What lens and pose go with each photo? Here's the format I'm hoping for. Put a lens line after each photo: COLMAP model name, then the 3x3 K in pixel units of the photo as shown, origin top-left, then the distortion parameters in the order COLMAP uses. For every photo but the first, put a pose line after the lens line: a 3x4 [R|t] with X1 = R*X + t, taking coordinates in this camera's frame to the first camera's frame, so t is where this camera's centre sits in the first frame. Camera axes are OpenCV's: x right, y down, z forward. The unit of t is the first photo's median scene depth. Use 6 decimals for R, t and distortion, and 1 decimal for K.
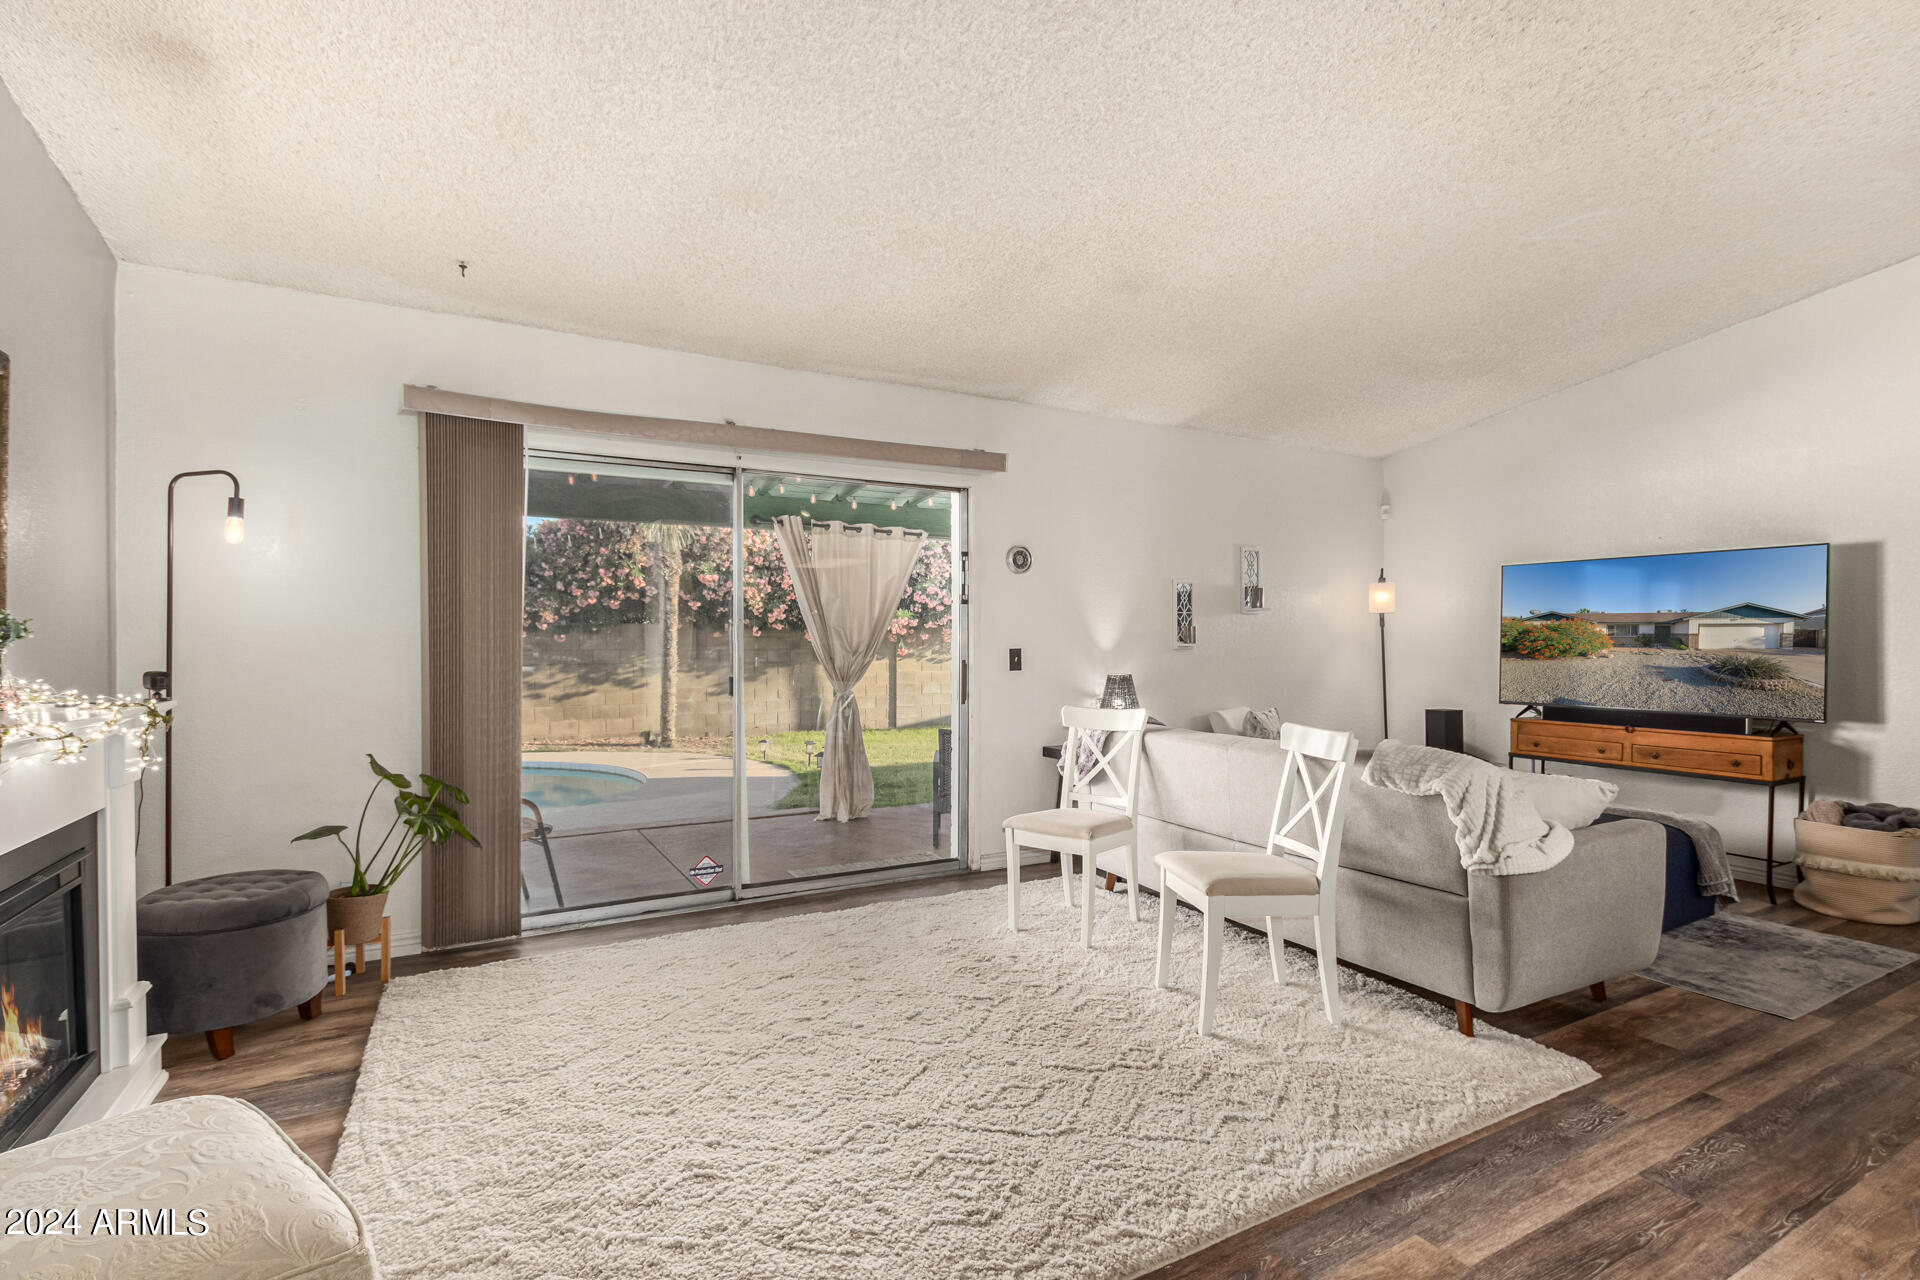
lens RADIAL K [[878.0, 0, 960.8], [0, 878.0, 648.4], [0, 0, 1]] dist [0.003094, -0.000647]
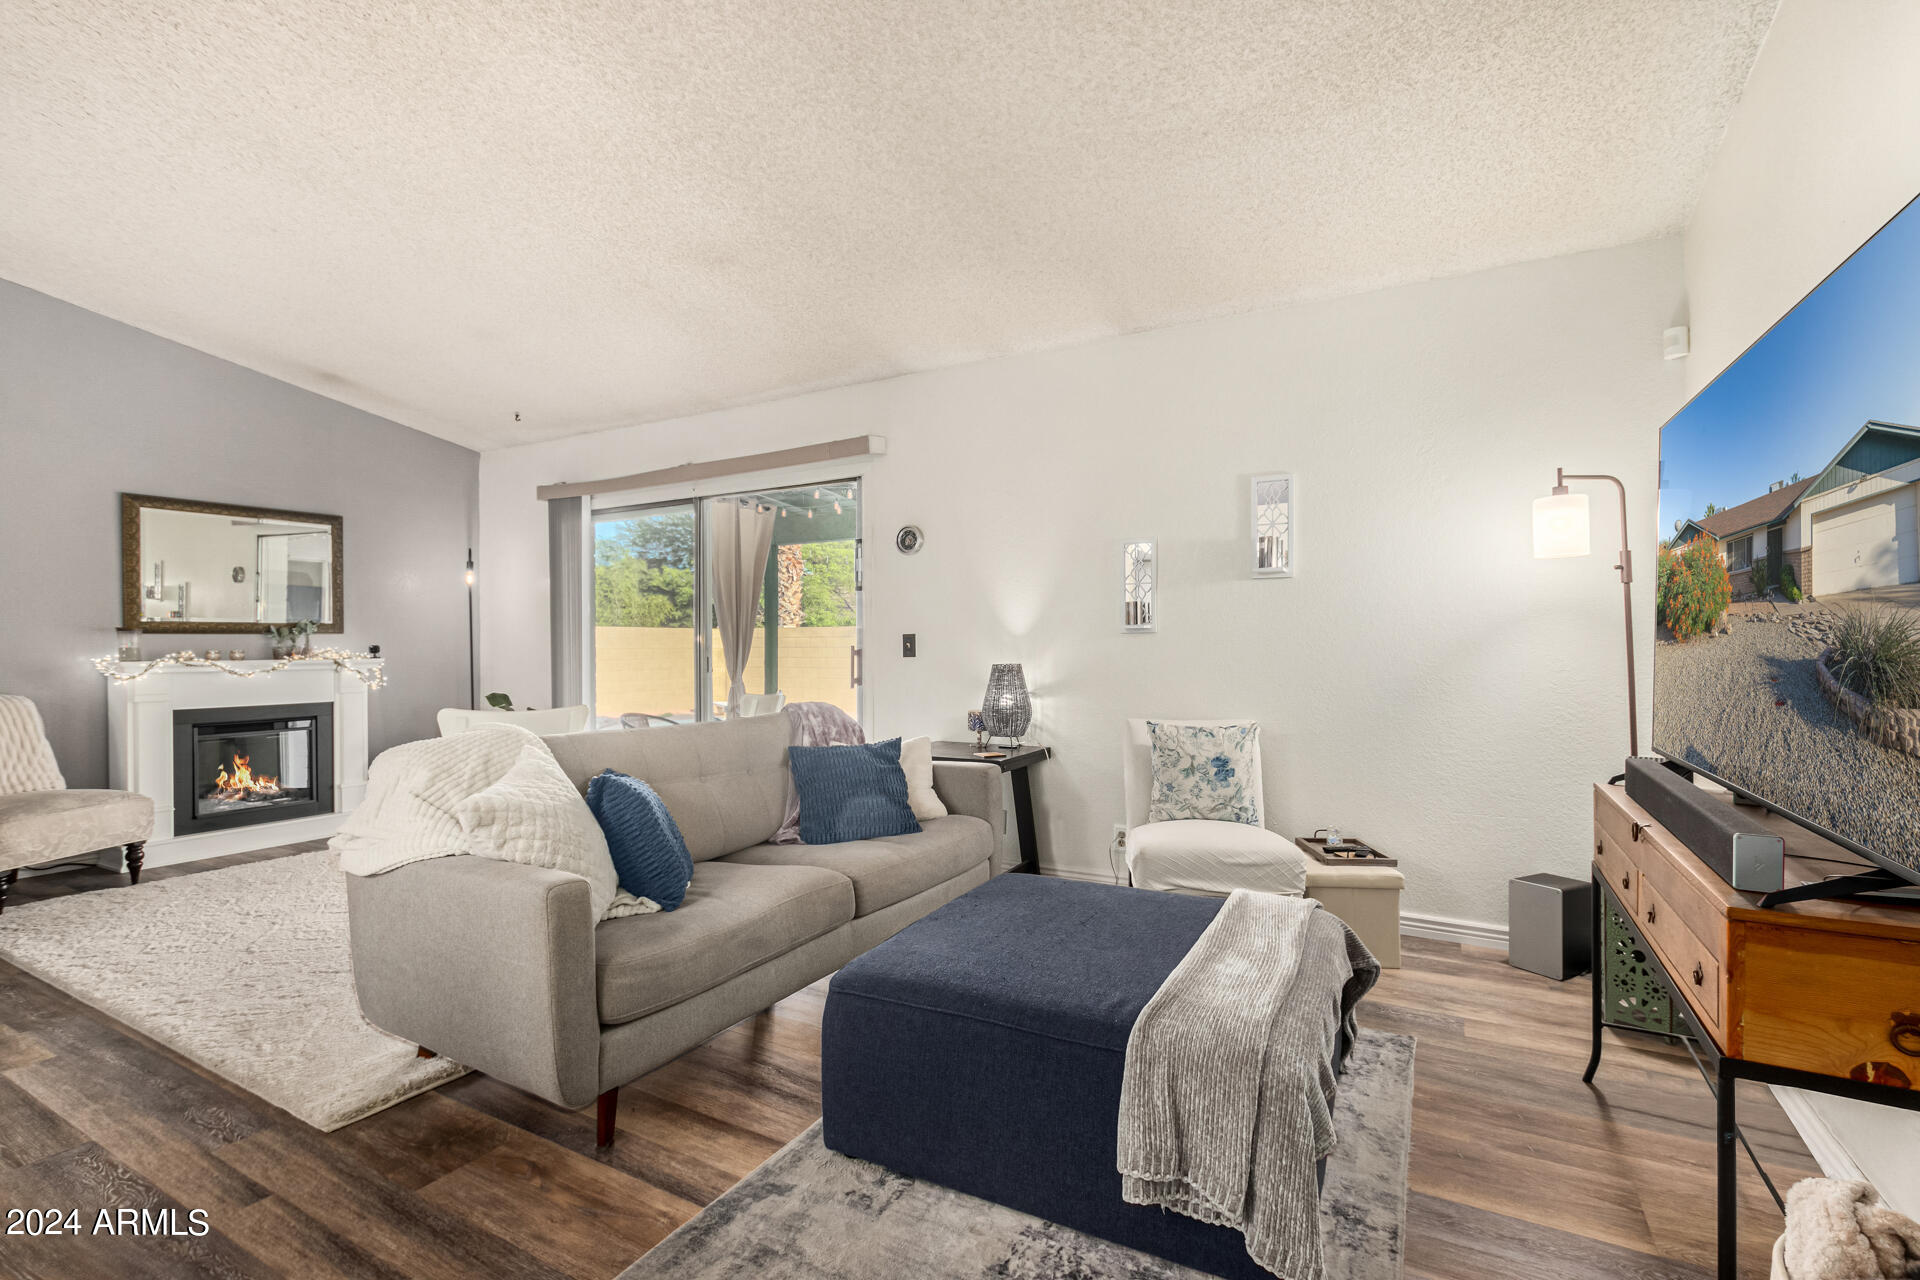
lens RADIAL K [[878.0, 0, 960.6], [0, 878.0, 642.3], [0, 0, 1]] dist [0.003094, -0.000647]
pose [[0.526109, -0.008211, -0.850378, 0.921237], [-0.002204, 0.999937, -0.011019, 0.019934], [0.850415, 0.007672, 0.526057, 0.564674]]
